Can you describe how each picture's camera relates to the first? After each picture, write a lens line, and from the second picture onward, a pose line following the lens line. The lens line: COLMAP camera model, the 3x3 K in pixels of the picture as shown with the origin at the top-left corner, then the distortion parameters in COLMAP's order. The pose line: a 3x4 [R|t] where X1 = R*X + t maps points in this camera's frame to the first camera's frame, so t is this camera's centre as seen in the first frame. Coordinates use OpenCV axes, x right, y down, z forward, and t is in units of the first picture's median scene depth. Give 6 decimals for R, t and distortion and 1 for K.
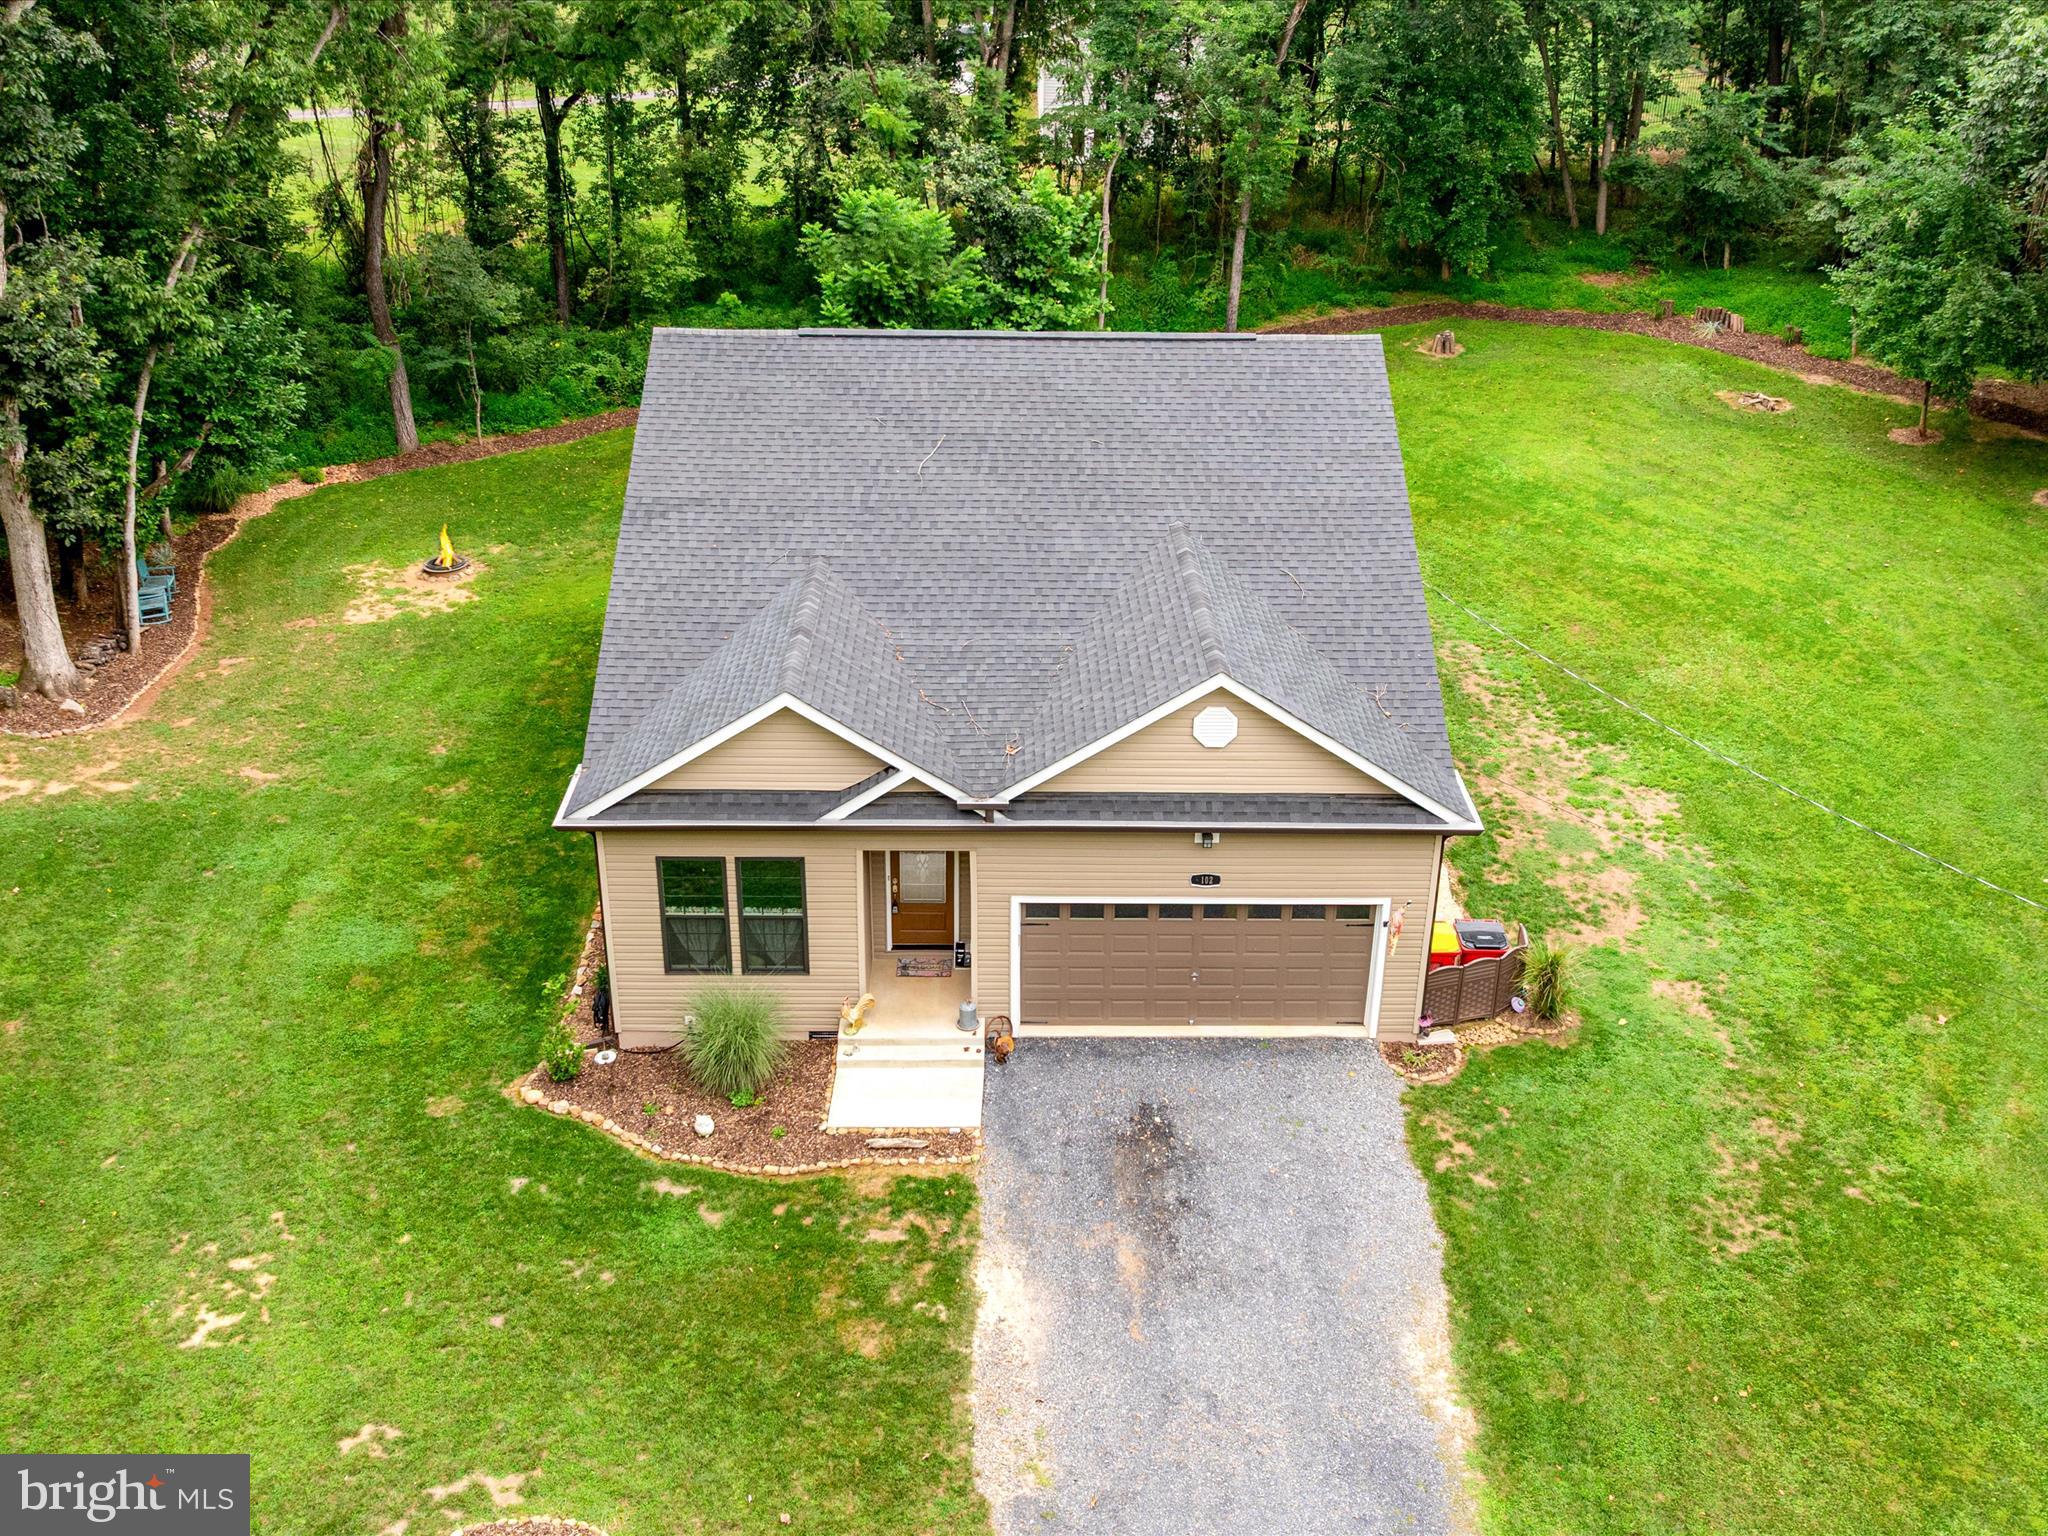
lens RADIAL K [[1946.7, 0, 1034.2], [0, 1946.7, 742.6], [0, 0, 1]] dist [-0.015761, -0.022653]
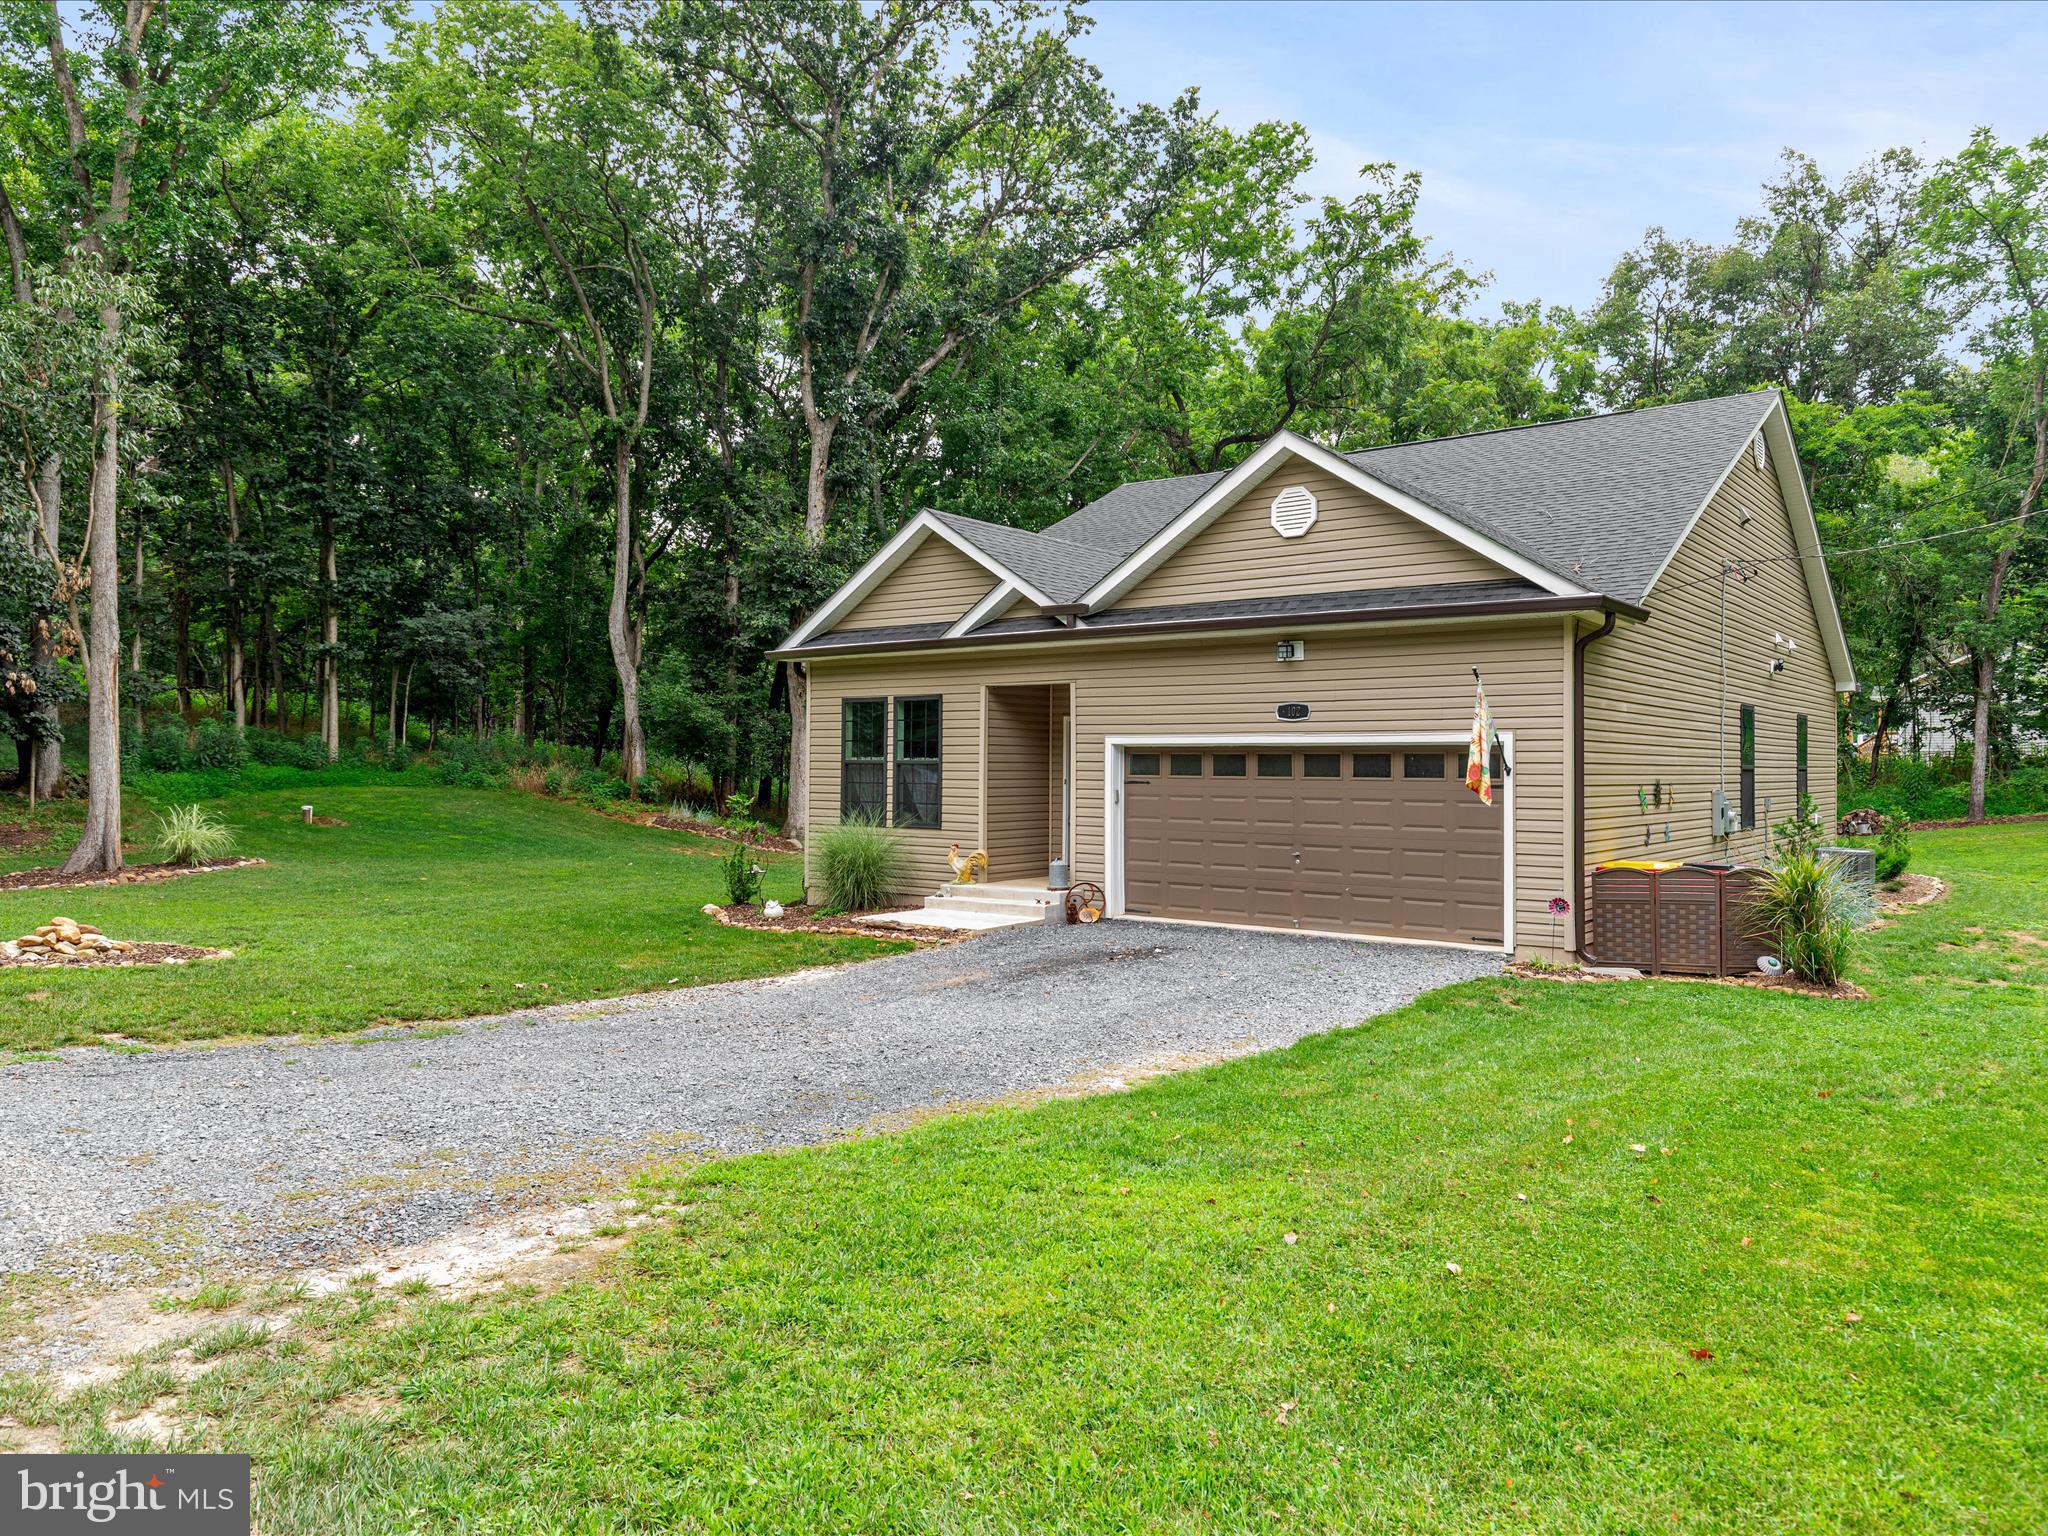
lens RADIAL K [[1384.2, 0, 1033.9], [0, 1384.2, 747.9], [0, 0, 1]] dist [0.016275, -0.003216]
pose [[0.780725, -0.016054, -0.624669, 0.384500], [-0.273277, 0.890232, -0.364426, 0.342628], [0.561951, 0.455224, 0.690639, 0.531015]]
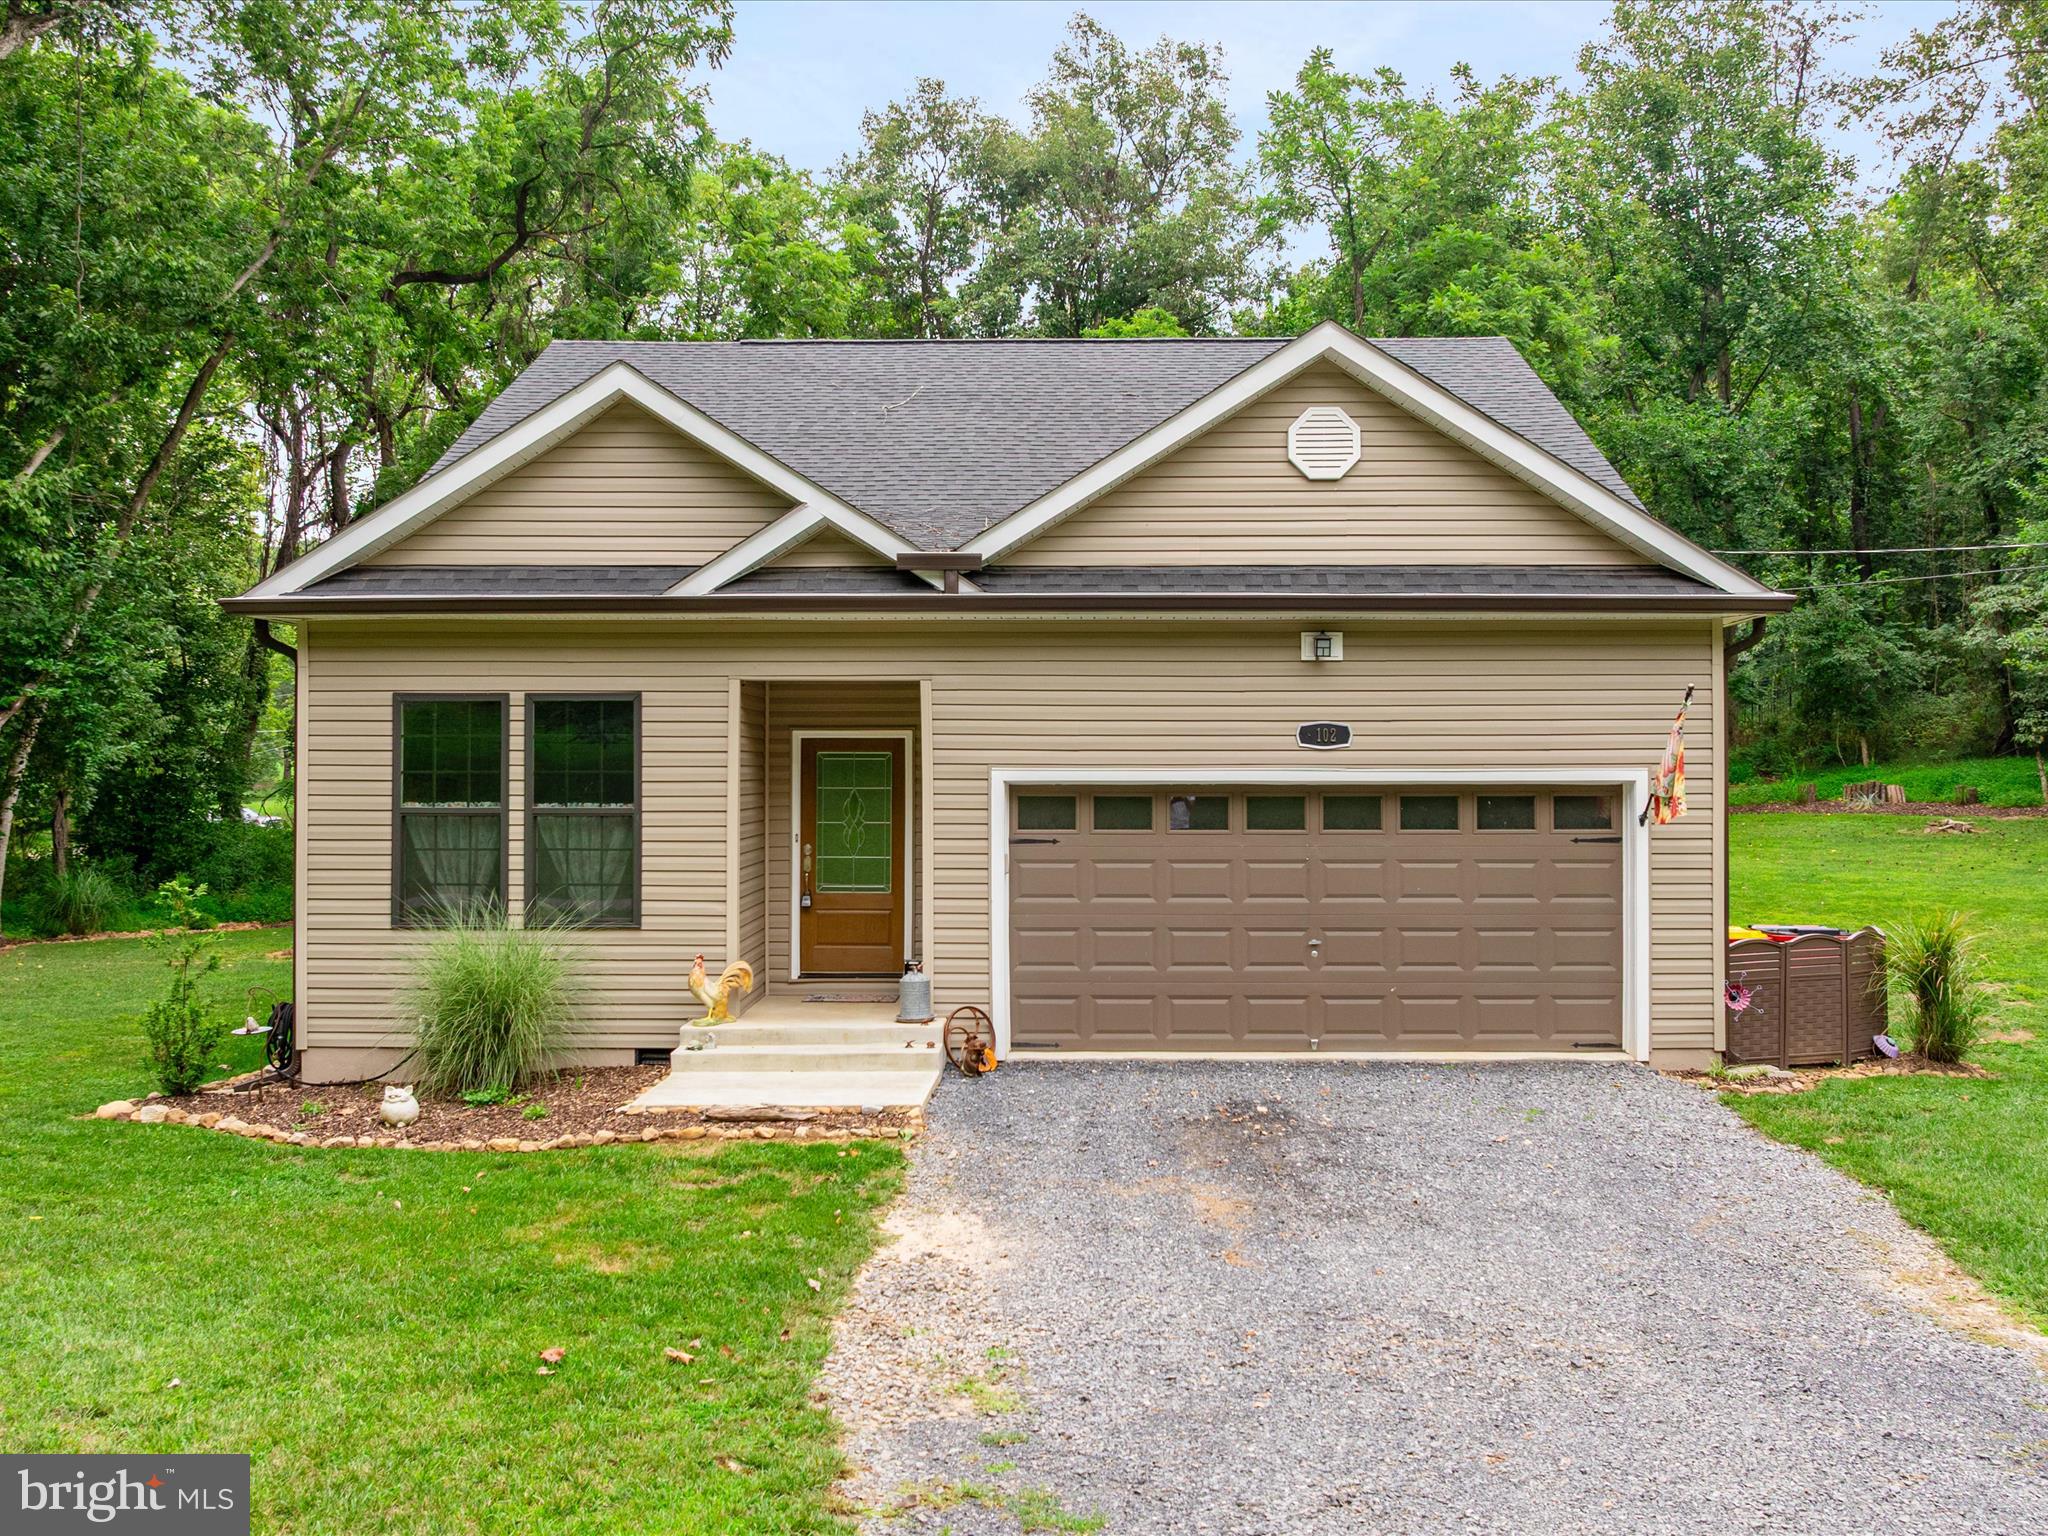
lens RADIAL K [[1946.7, 0, 1034.2], [0, 1946.7, 742.6], [0, 0, 1]] dist [-0.015761, -0.022653]
pose [[0.999462, -0.013002, -0.030102, 0.019083], [-0.002051, 0.891425, -0.453164, 0.342262], [0.032726, 0.452982, 0.890919, 0.485541]]
